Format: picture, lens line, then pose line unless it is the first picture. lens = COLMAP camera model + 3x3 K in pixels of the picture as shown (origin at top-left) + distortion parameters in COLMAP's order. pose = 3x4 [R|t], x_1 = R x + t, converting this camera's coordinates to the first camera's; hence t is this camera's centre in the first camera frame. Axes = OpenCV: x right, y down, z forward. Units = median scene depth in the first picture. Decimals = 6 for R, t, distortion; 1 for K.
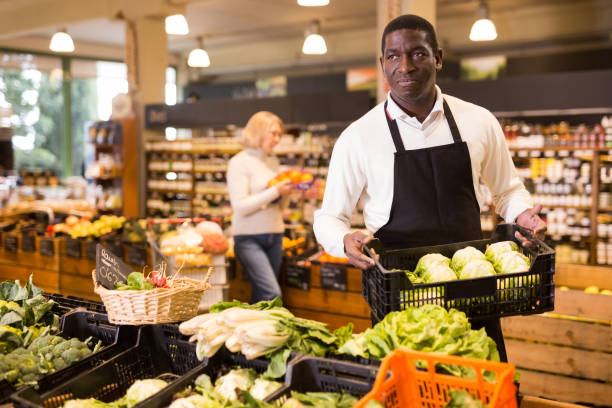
lens RADIAL K [[897.2, 0, 306.0], [0, 897.2, 204.0], [0, 0, 1]] dist [0.000790, 0.033473]
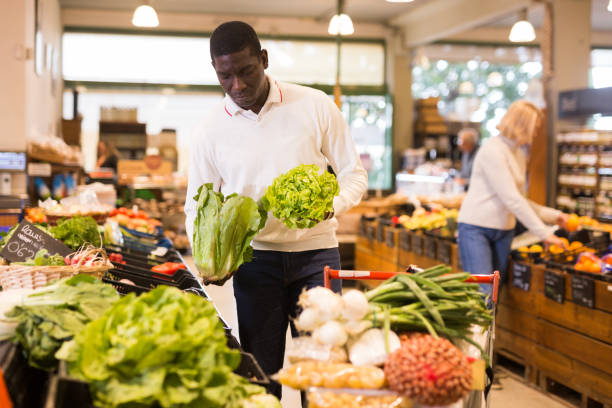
lens RADIAL K [[917.3, 0, 306.0], [0, 917.3, 204.0], [0, 0, 1]] dist [0.000903, 0.036278]
pose [[0.810201, 0.033003, -0.585222, 0.304721], [-0.032370, 0.999409, 0.011546, 0.001973], [0.585258, 0.009589, 0.810791, 0.167859]]
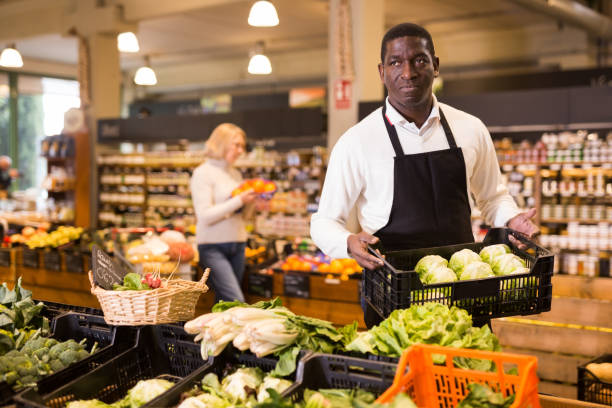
lens RADIAL K [[860.3, 0, 306.0], [0, 860.3, 204.0], [0, 0, 1]] dist [0.002213, 0.032891]
pose [[0.996967, 0.004259, 0.077704, -0.034483], [-0.002724, 0.999799, -0.019841, 0.008394], [-0.077773, 0.019569, 0.996779, 0.014169]]
